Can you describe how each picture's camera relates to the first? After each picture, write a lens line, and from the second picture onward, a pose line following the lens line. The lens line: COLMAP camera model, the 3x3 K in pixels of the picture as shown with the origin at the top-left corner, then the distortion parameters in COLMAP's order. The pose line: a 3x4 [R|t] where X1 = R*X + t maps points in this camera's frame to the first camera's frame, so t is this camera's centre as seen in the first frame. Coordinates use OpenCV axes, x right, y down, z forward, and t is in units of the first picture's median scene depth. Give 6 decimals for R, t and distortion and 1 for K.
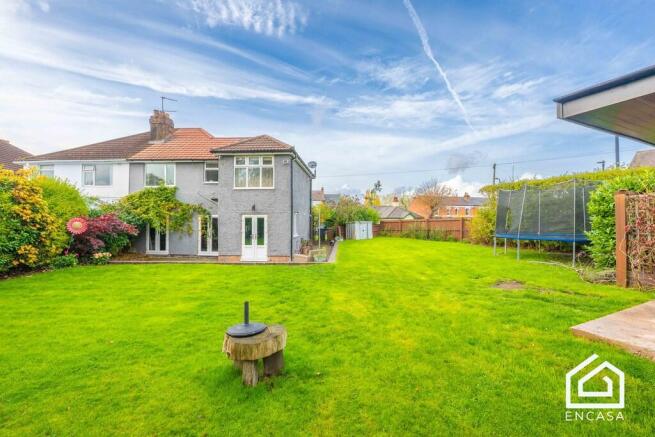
lens RADIAL K [[259.1, 0, 327.2], [0, 259.1, 211.7], [0, 0, 1]] dist [-0.000977, 0.000297]
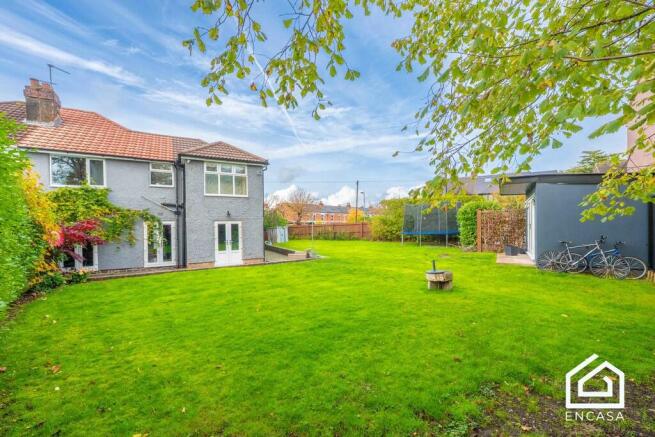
lens RADIAL K [[259.1, 0, 328.1], [0, 259.1, 222.6], [0, 0, 1]] dist [-0.000977, 0.000297]
pose [[0.848615, -0.009952, 0.528917, -0.435369], [-0.000380, 0.999811, 0.019423, -0.002377], [-0.529010, -0.016684, 0.848451, -0.081762]]
